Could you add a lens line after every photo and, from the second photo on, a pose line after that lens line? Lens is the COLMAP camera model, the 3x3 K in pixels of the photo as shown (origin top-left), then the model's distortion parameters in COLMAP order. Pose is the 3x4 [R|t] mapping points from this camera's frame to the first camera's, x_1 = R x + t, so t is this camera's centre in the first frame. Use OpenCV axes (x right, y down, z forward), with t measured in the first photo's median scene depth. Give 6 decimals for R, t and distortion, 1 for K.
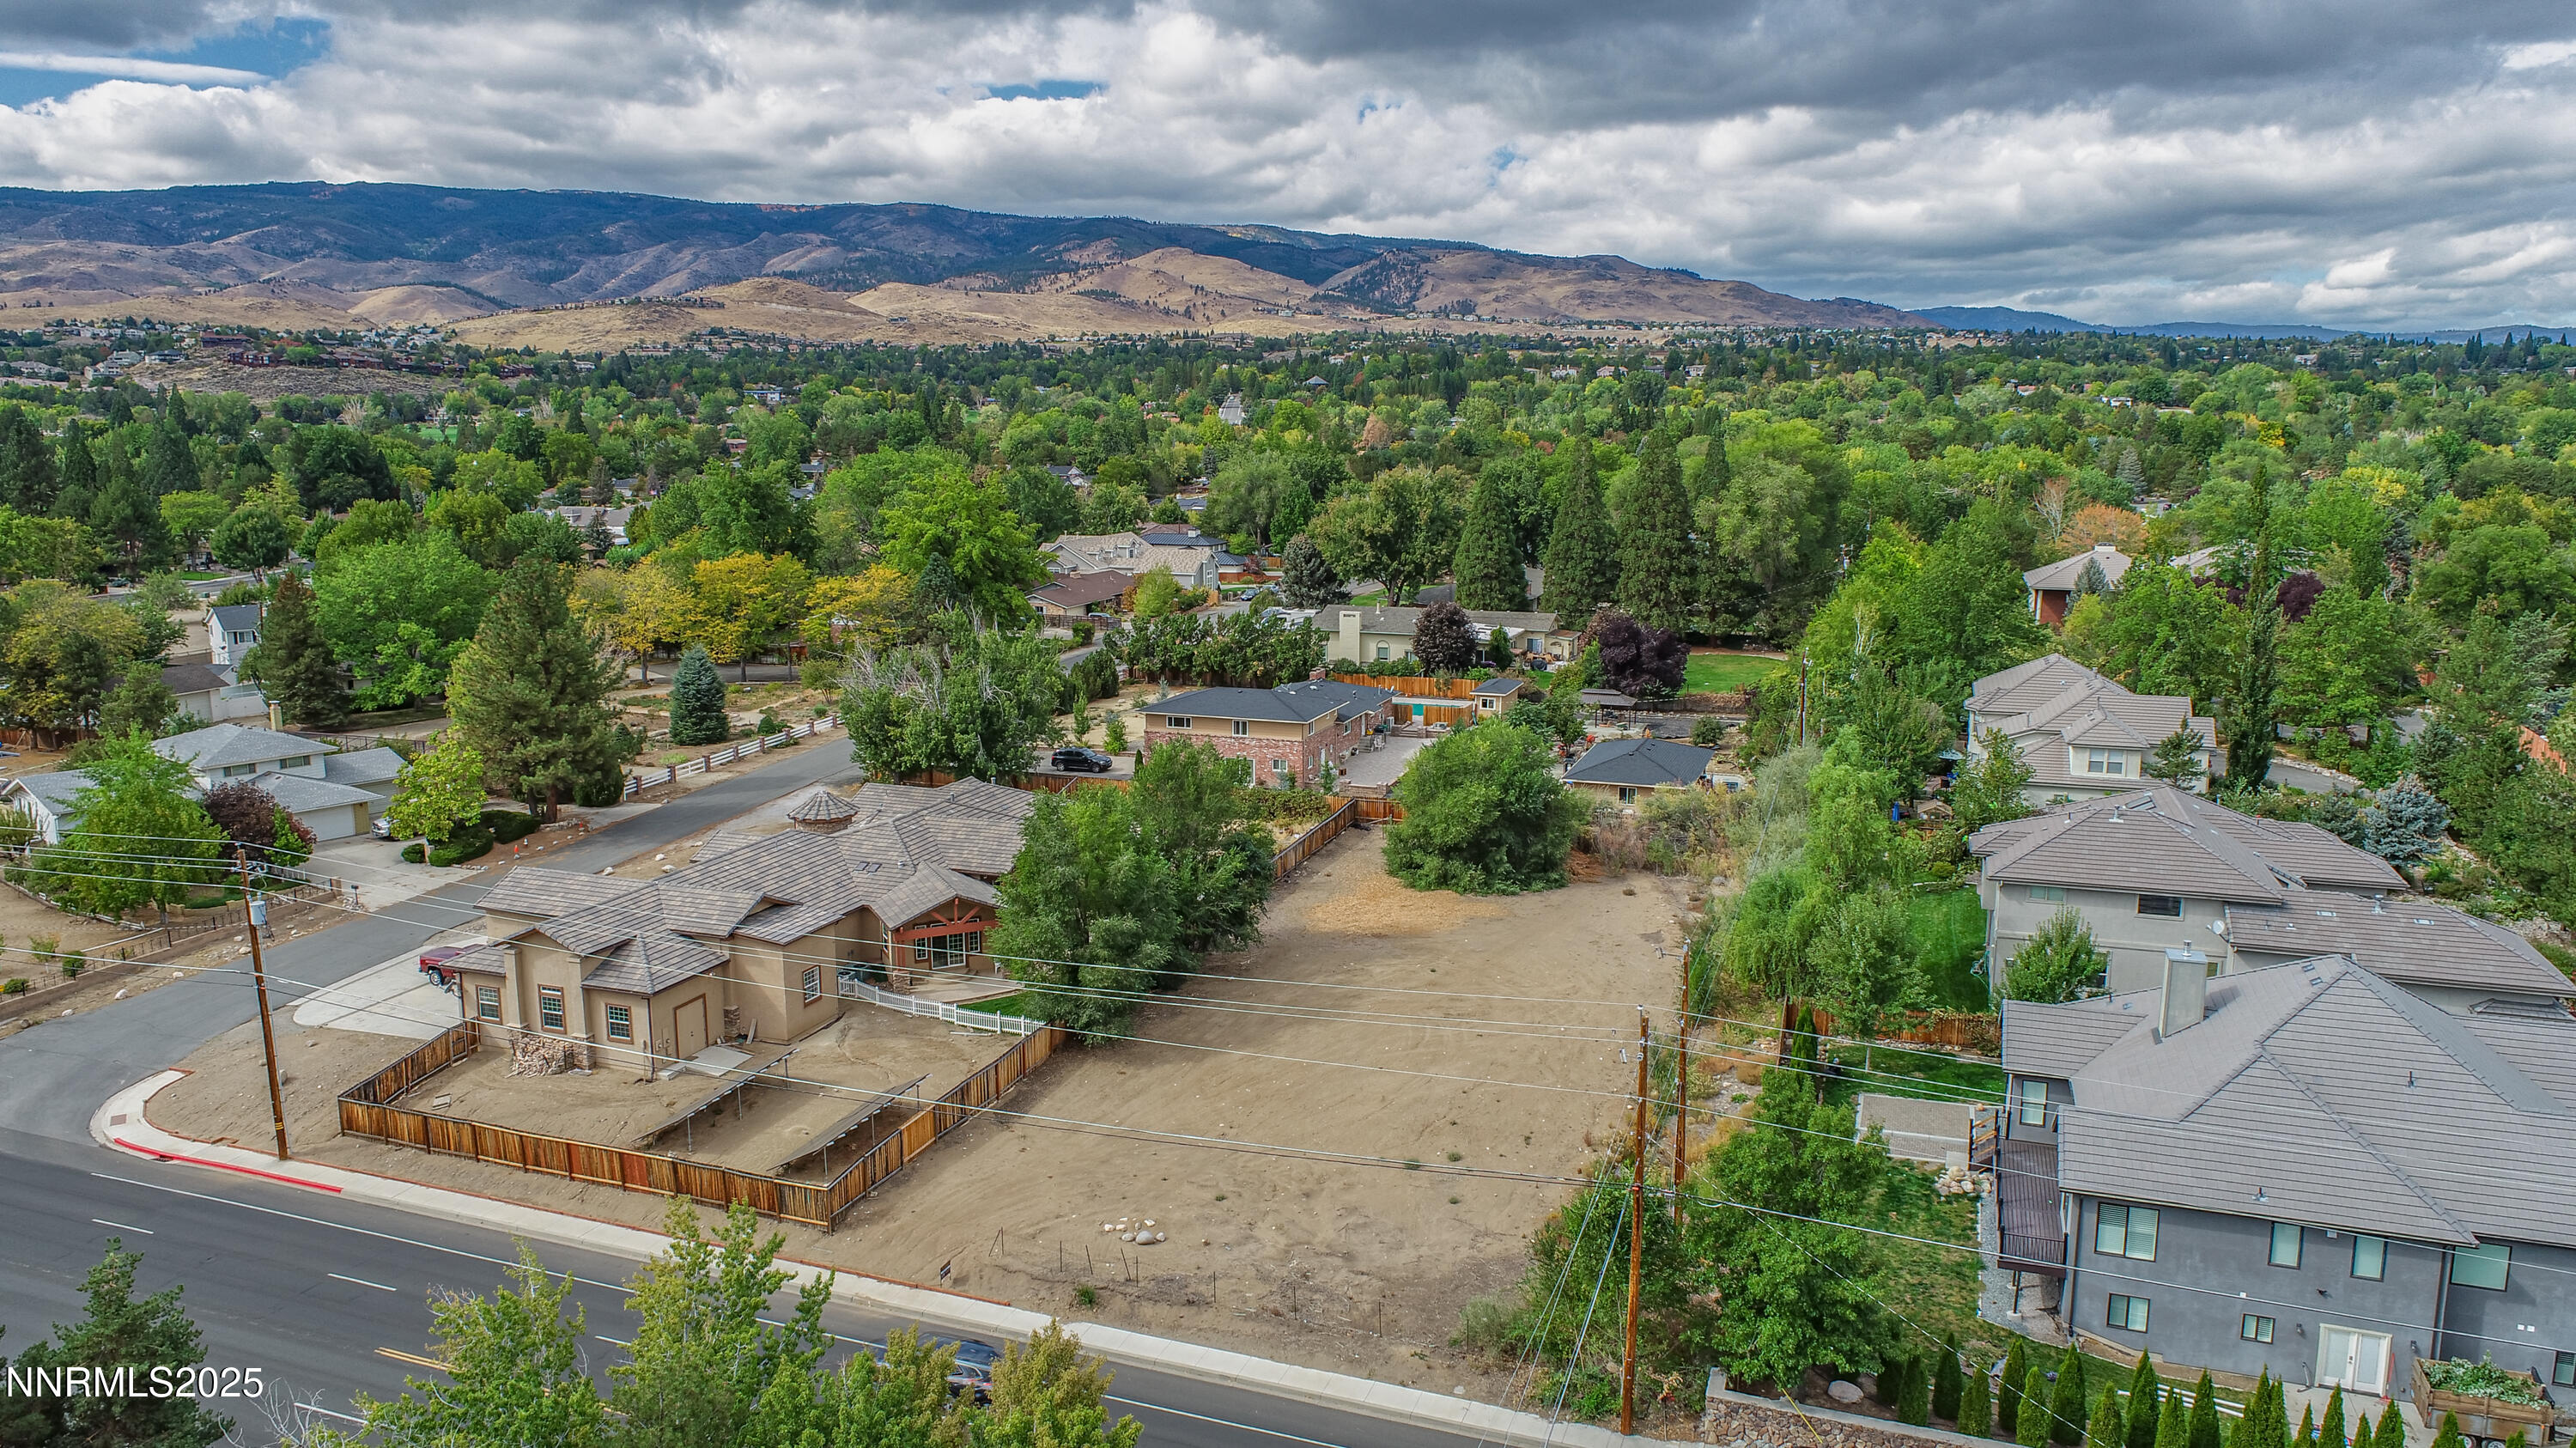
lens RADIAL K [[1749.3, 0, 1288.0], [0, 1749.3, 724.0], [0, 0, 1]] dist [-0.013178, 0.007816]
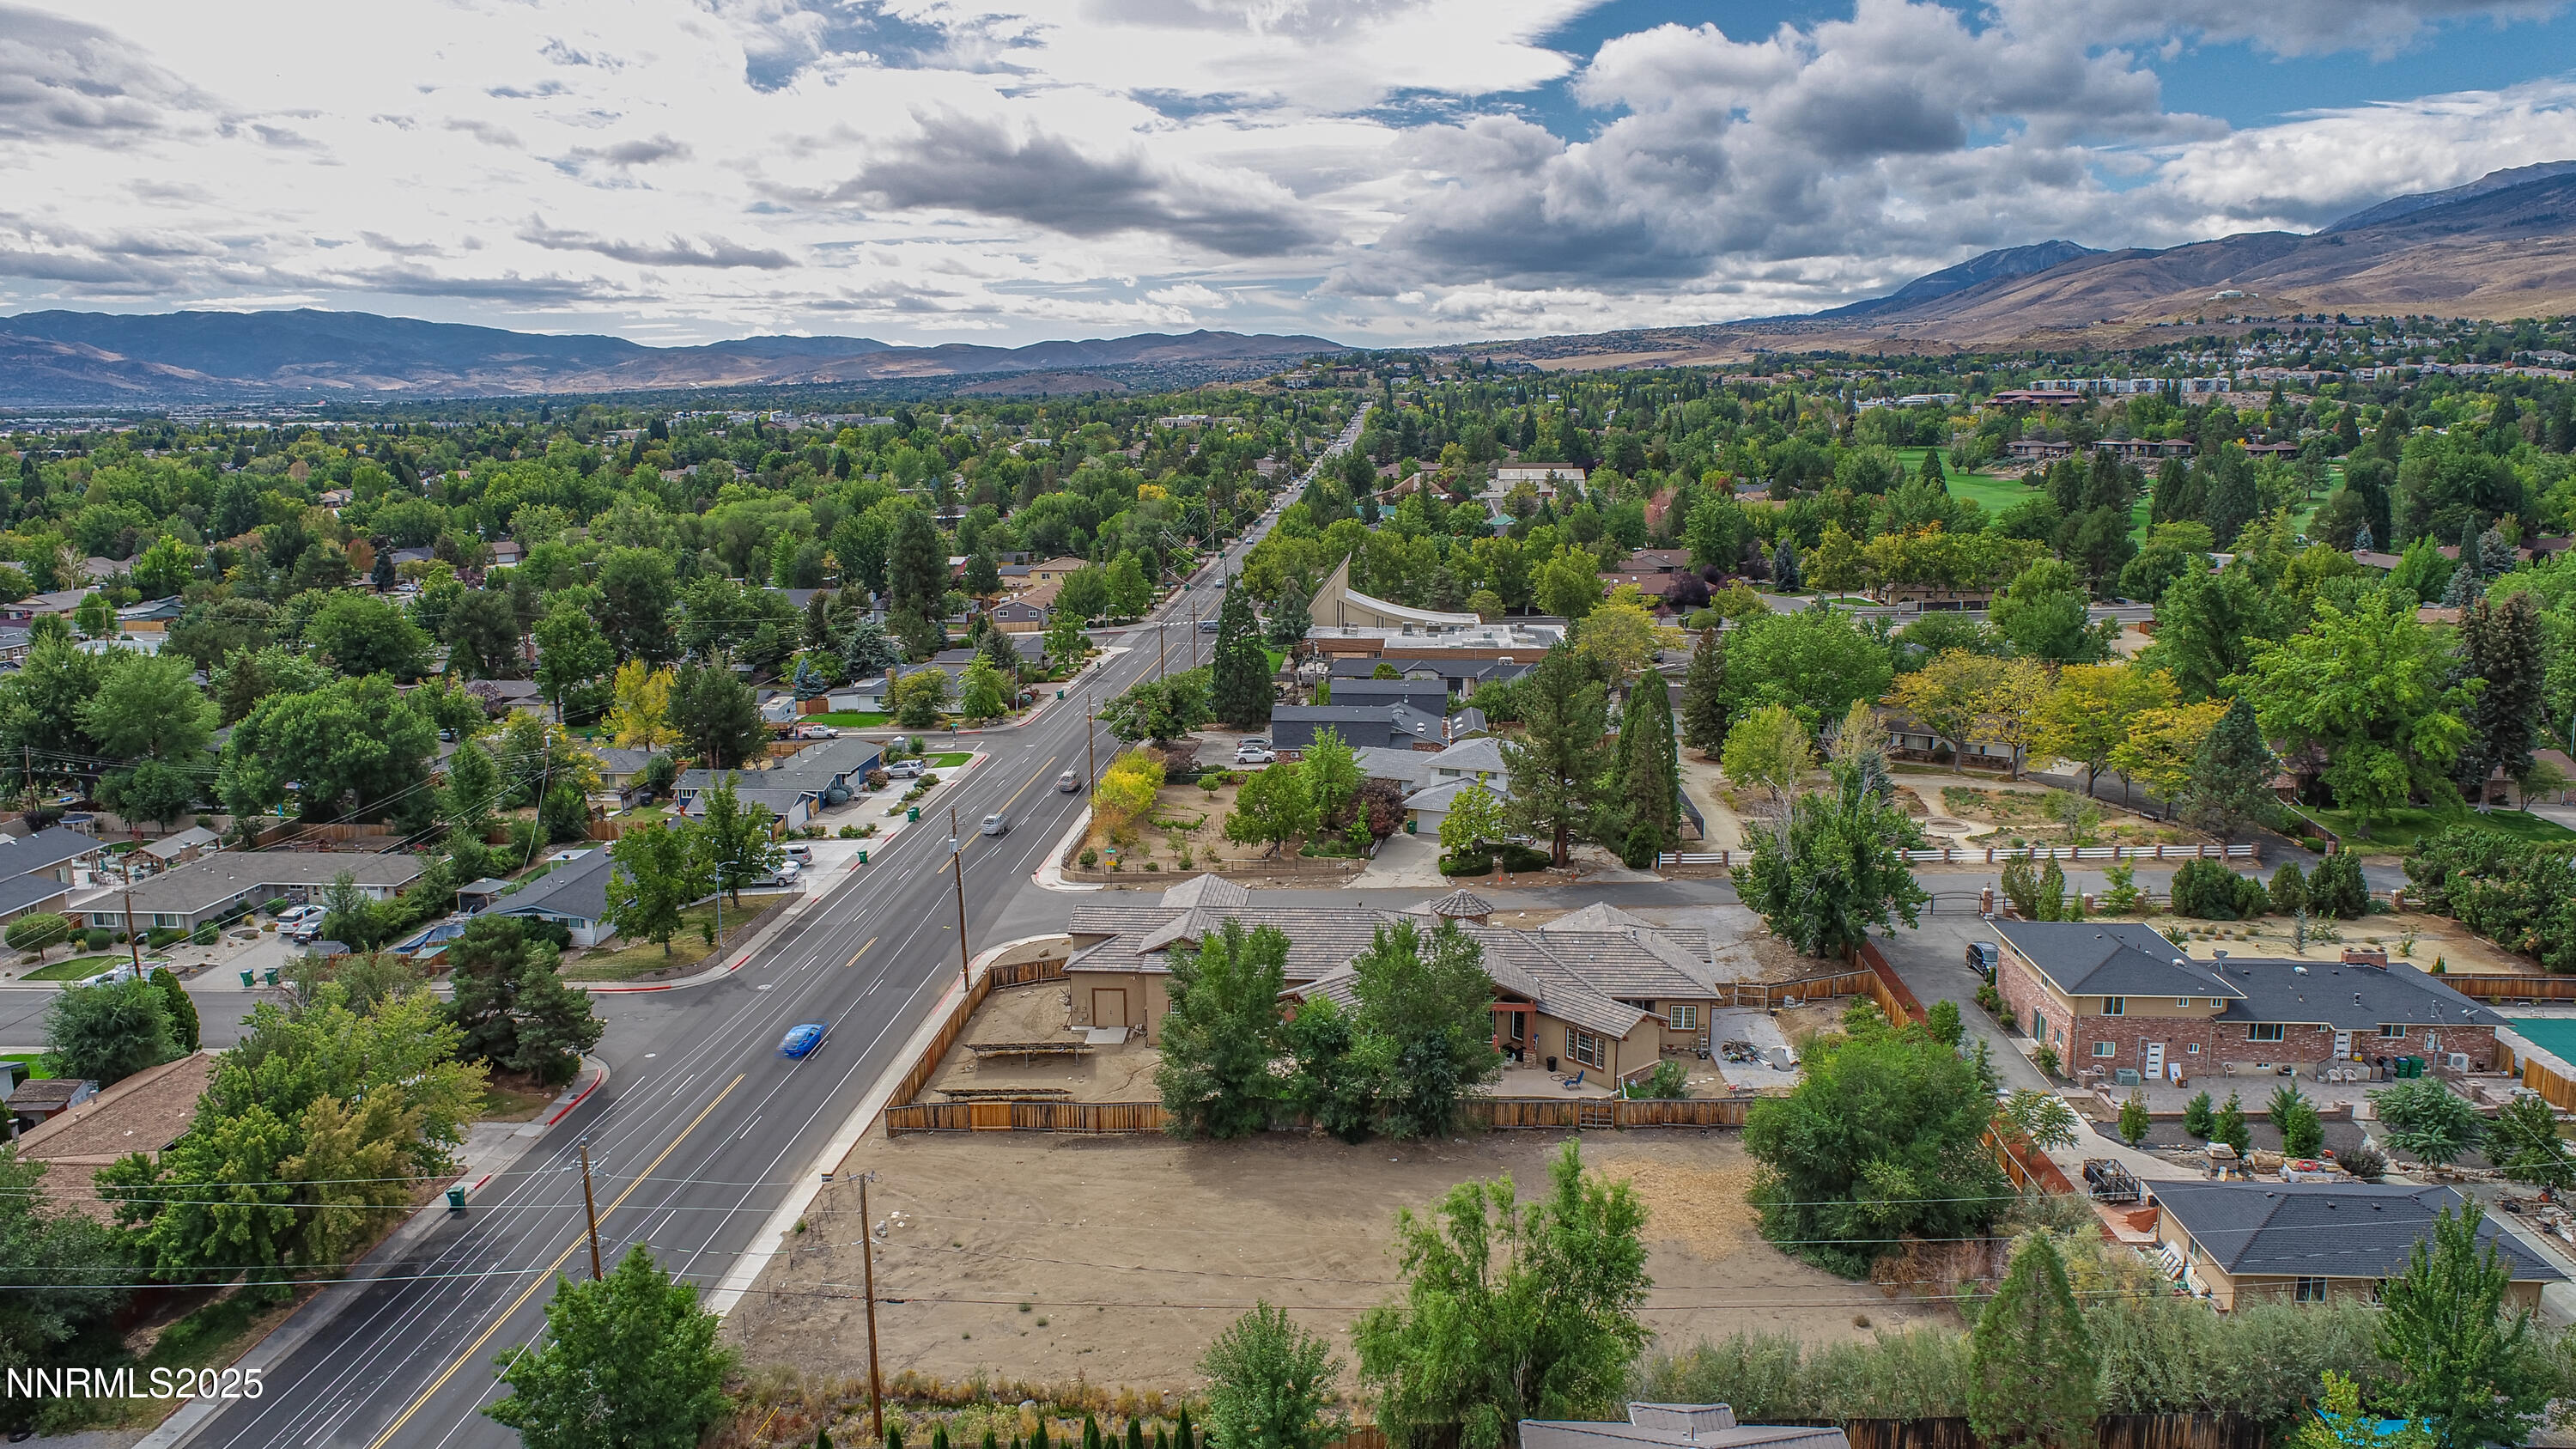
lens RADIAL K [[1749.4, 0, 1288.0], [0, 1749.4, 724.5], [0, 0, 1]] dist [-0.013178, 0.007816]
pose [[0.283764, 0.177298, -0.942360, 0.419814], [-0.164603, 0.977177, 0.134283, -0.111490], [0.944661, 0.117010, 0.306472, 0.288144]]
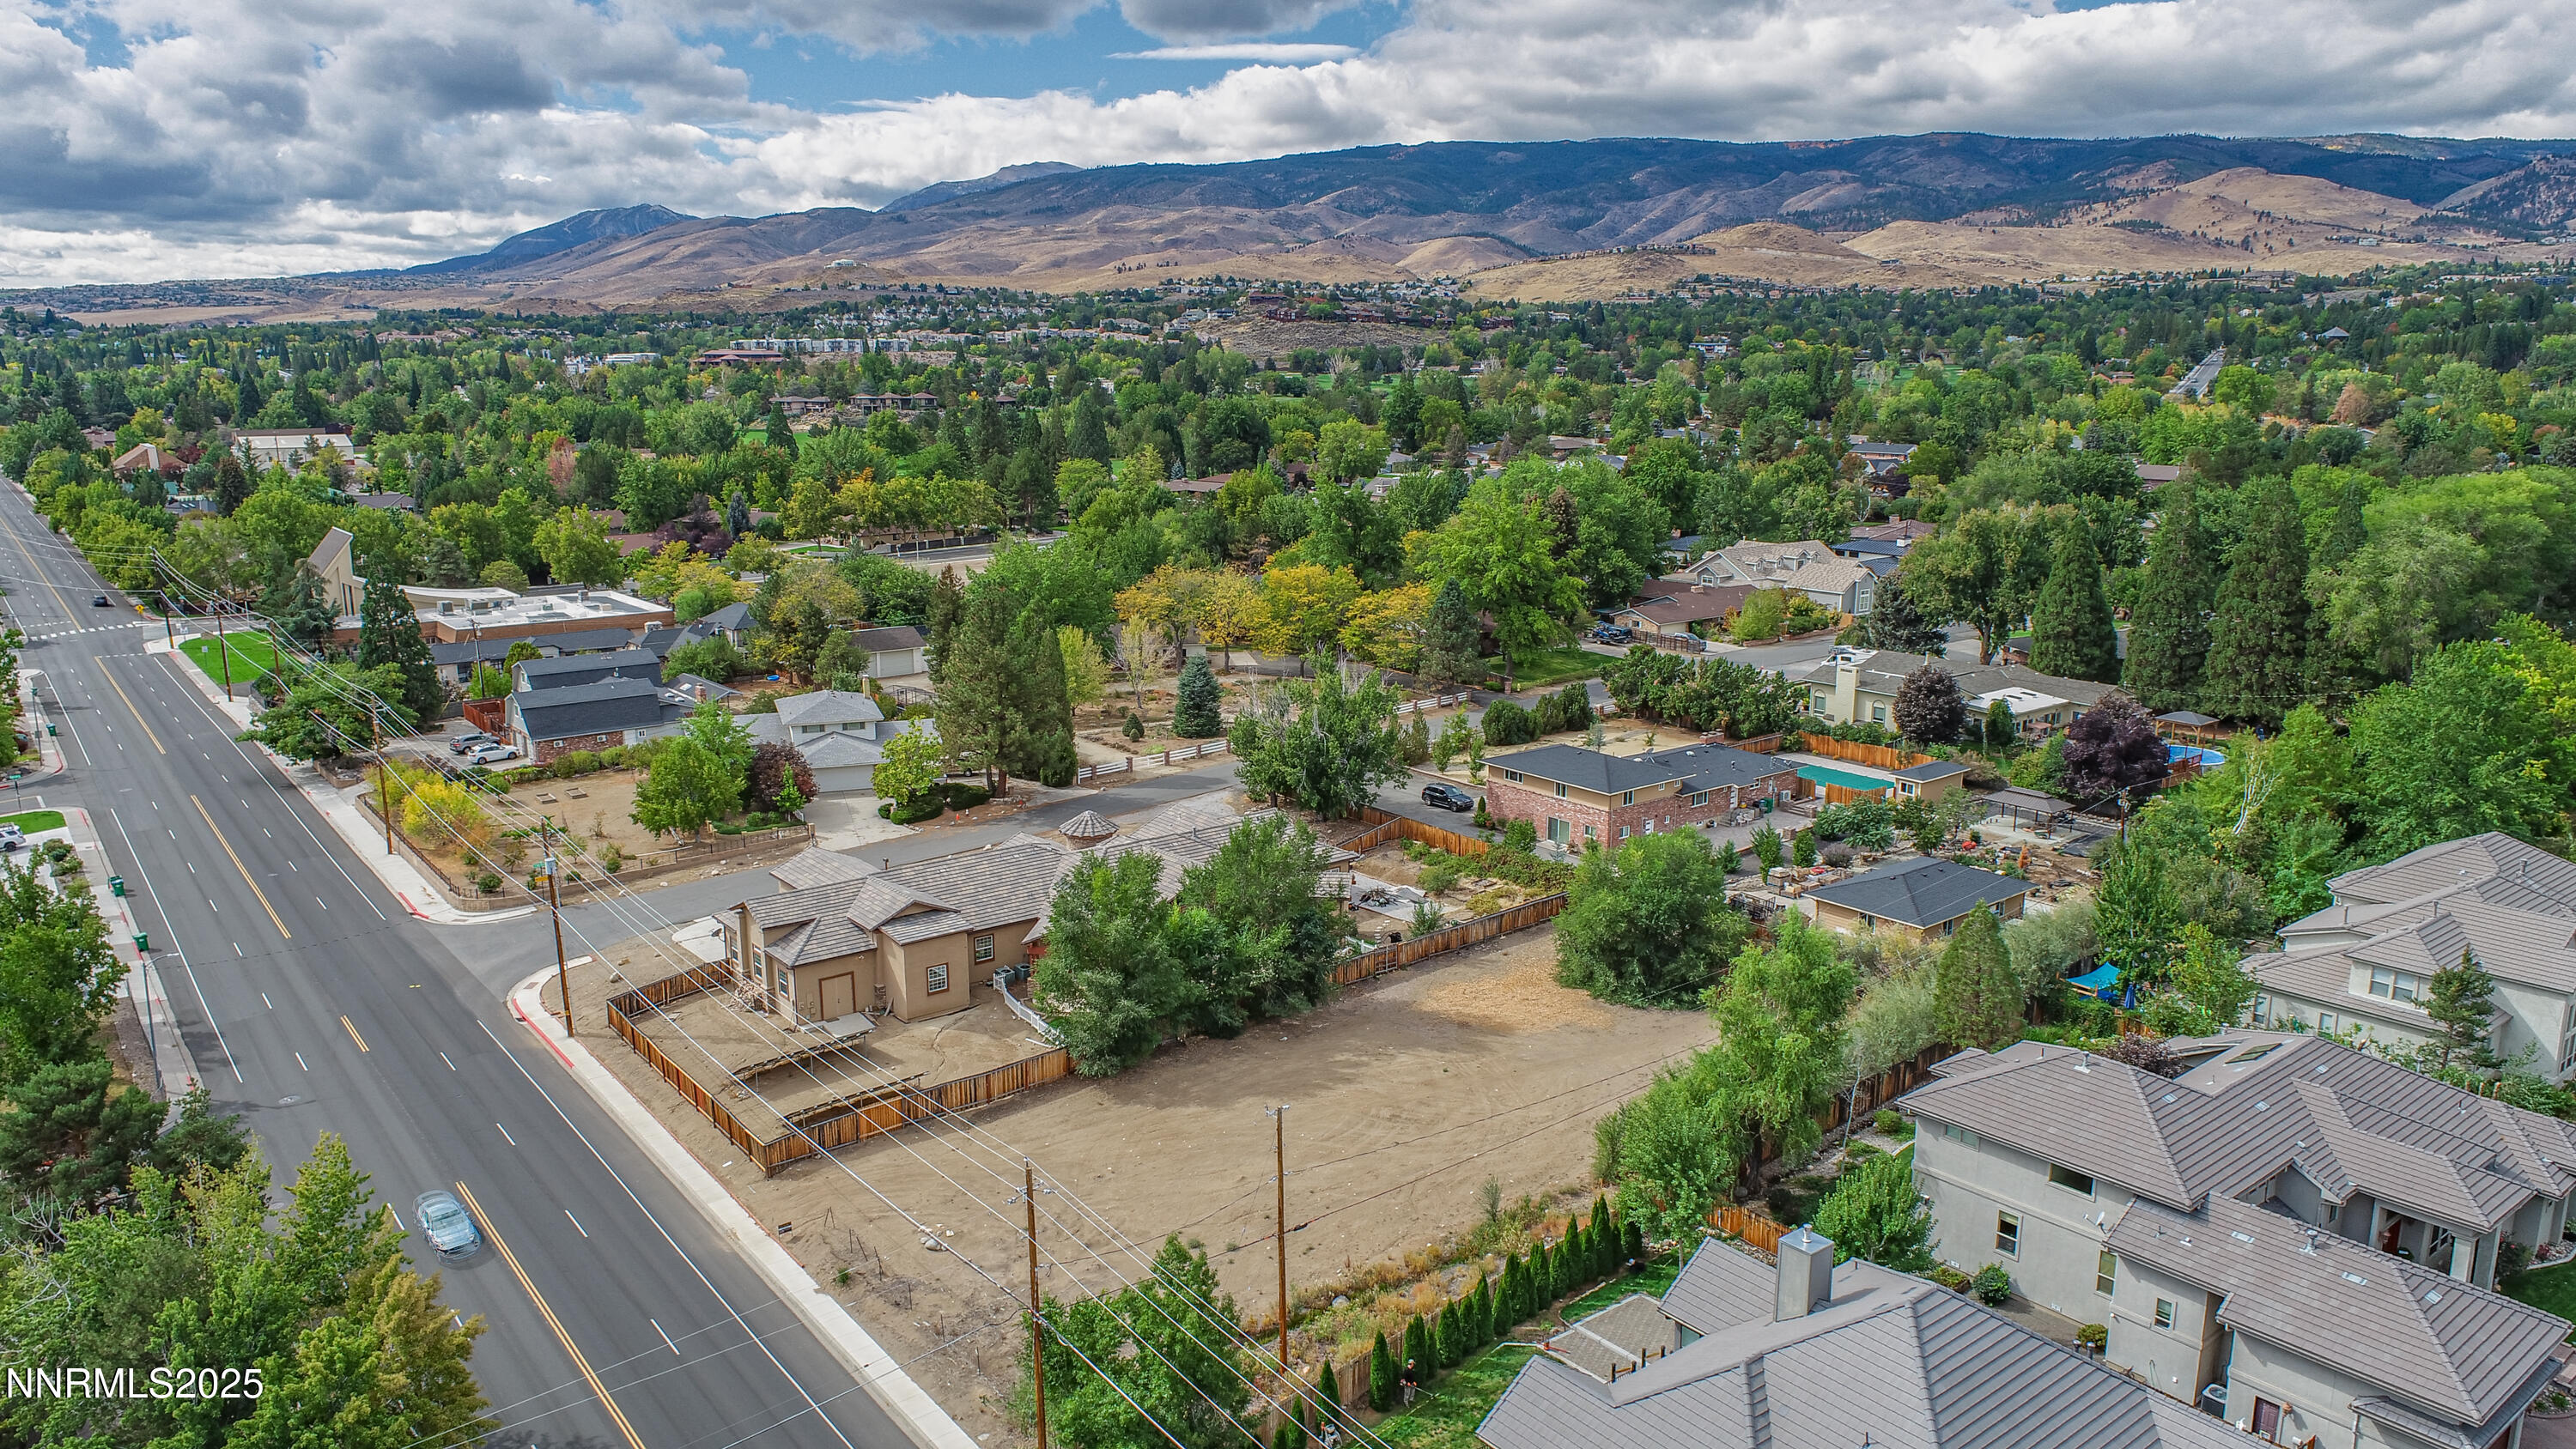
lens RADIAL K [[1748.8, 0, 1288.0], [0, 1748.8, 724.5], [0, 0, 1]] dist [-0.013178, 0.007816]
pose [[0.853638, 0.109575, -0.509210, 0.246168], [-0.092865, 0.993976, 0.058212, -0.056136], [0.512521, -0.002404, 0.858671, 0.026237]]
